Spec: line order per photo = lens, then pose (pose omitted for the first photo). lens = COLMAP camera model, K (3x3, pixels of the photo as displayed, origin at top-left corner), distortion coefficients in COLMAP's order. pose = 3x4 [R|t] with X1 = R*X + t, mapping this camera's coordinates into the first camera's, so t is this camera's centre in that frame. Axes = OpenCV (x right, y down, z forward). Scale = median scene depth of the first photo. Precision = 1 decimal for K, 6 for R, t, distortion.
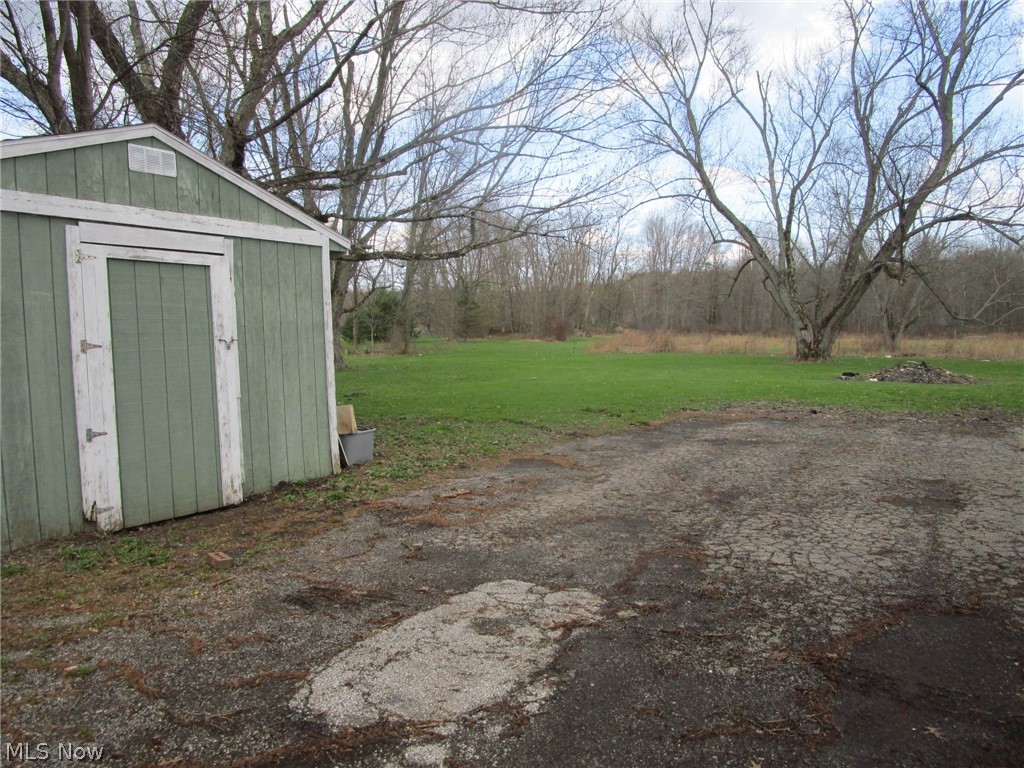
lens RADIAL K [[709.4, 0, 512.0], [0, 709.4, 384.0], [0, 0, 1]] dist [-0.024978, 0.010234]
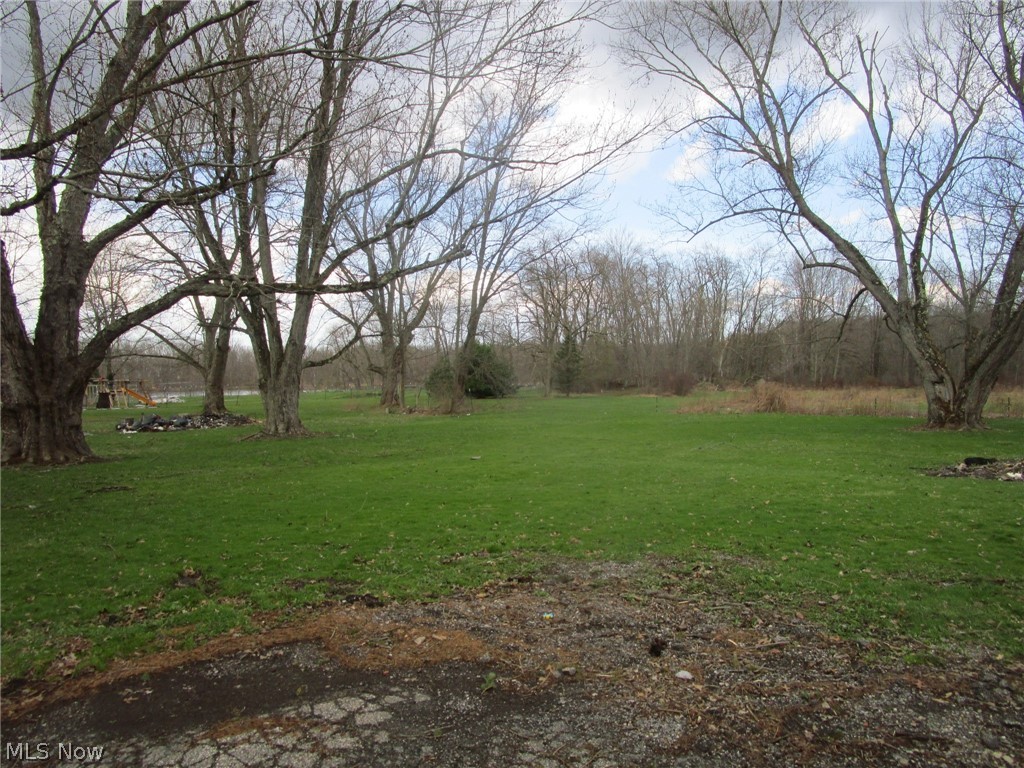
lens RADIAL K [[709.4, 0, 512.0], [0, 709.4, 384.0], [0, 0, 1]] dist [-0.024978, 0.010234]
pose [[0.976648, -0.002737, -0.214830, 0.143410], [-0.013446, 0.997180, -0.073835, -0.018208], [0.214426, 0.075000, 0.973857, 0.217748]]
